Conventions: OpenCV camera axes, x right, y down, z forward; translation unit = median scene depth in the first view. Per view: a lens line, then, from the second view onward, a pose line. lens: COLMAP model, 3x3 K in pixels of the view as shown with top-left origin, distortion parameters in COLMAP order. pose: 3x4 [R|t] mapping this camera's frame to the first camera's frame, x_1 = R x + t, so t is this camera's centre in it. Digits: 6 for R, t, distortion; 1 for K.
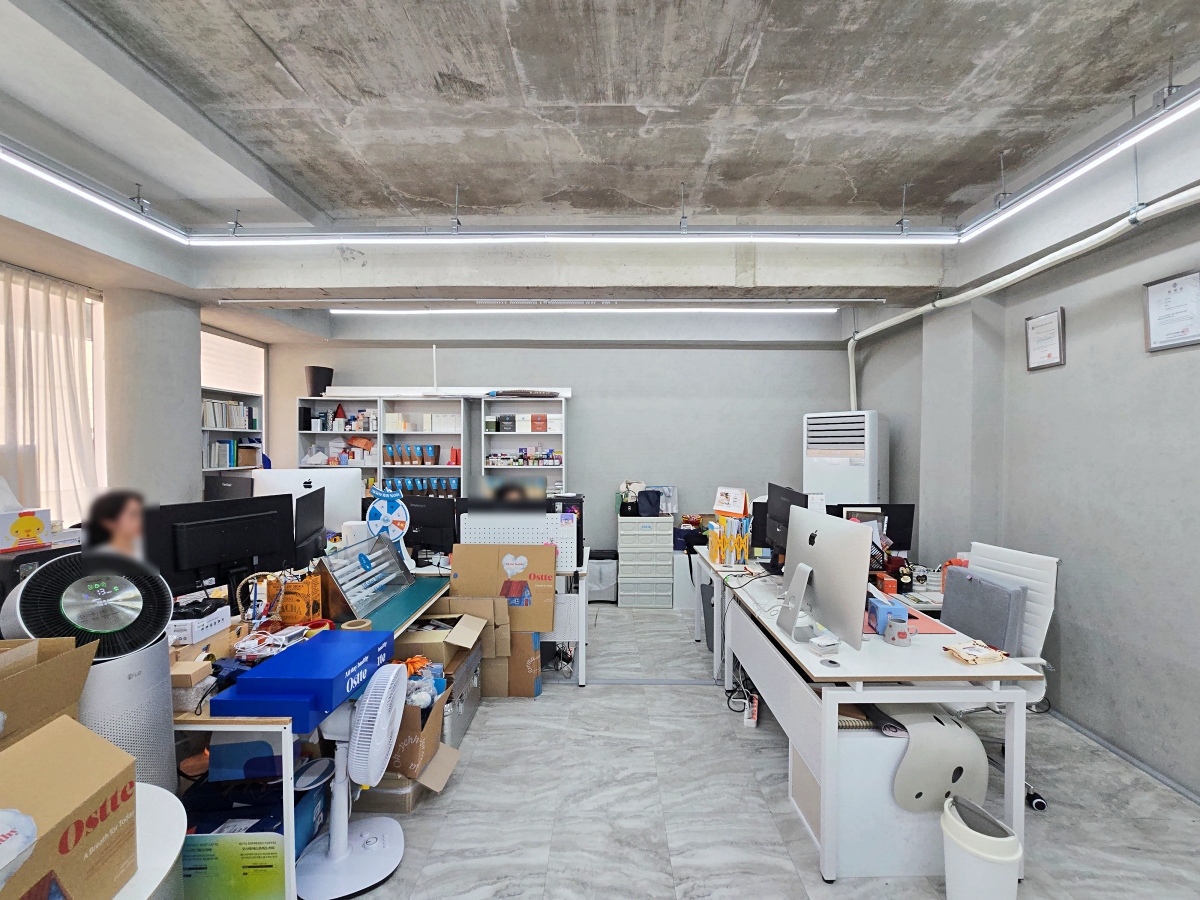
lens RADIAL K [[493.1, 0, 596.4], [0, 493.1, 453.8], [0, 0, 1]] dist [-0.000550, -0.000027]
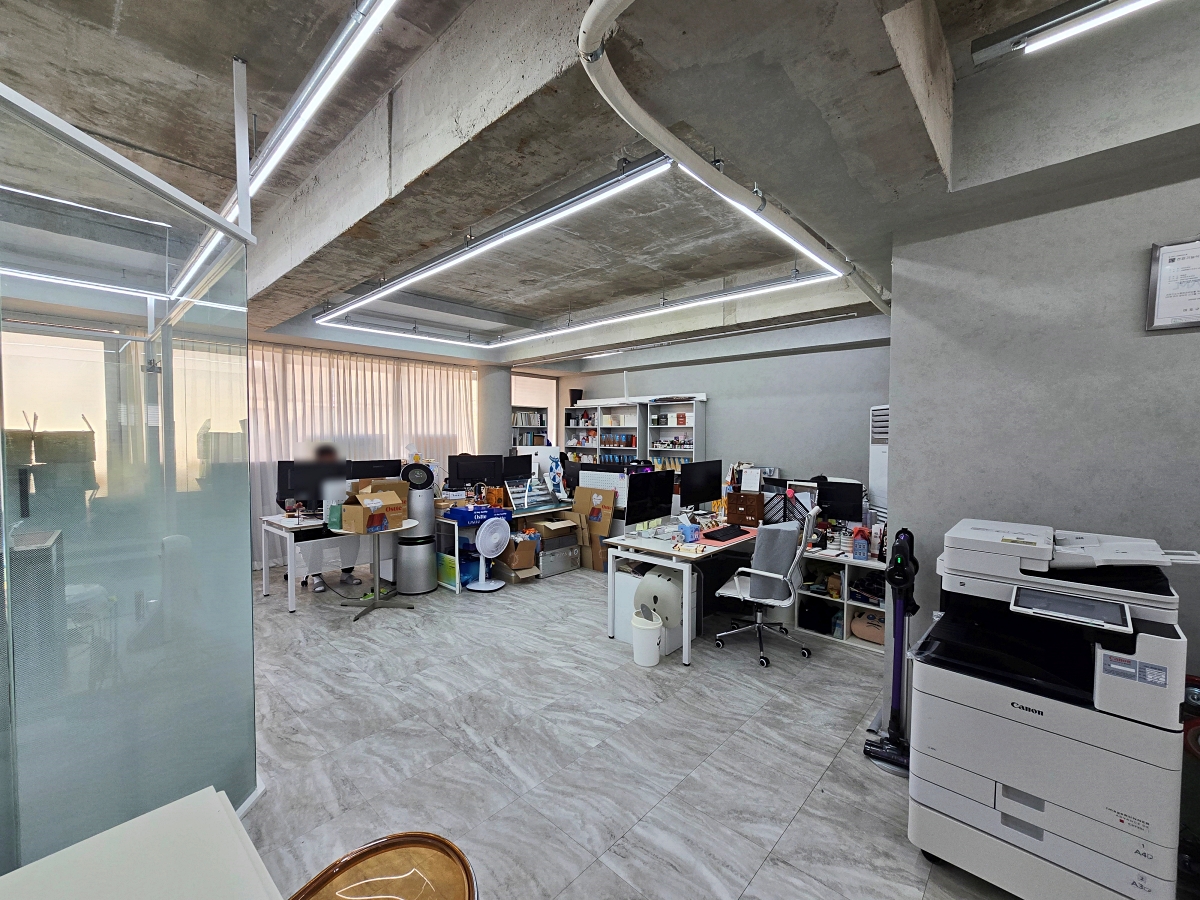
lens RADIAL K [[491.8, 0, 601.3], [0, 491.8, 453.7], [0, 0, 1]] dist [-0.000694, 0.000005]
pose [[0.742270, 0.025997, -0.669596, 1.154908], [-0.011789, 0.999599, 0.025740, 0.007083], [0.669997, -0.011212, 0.742279, -0.380459]]
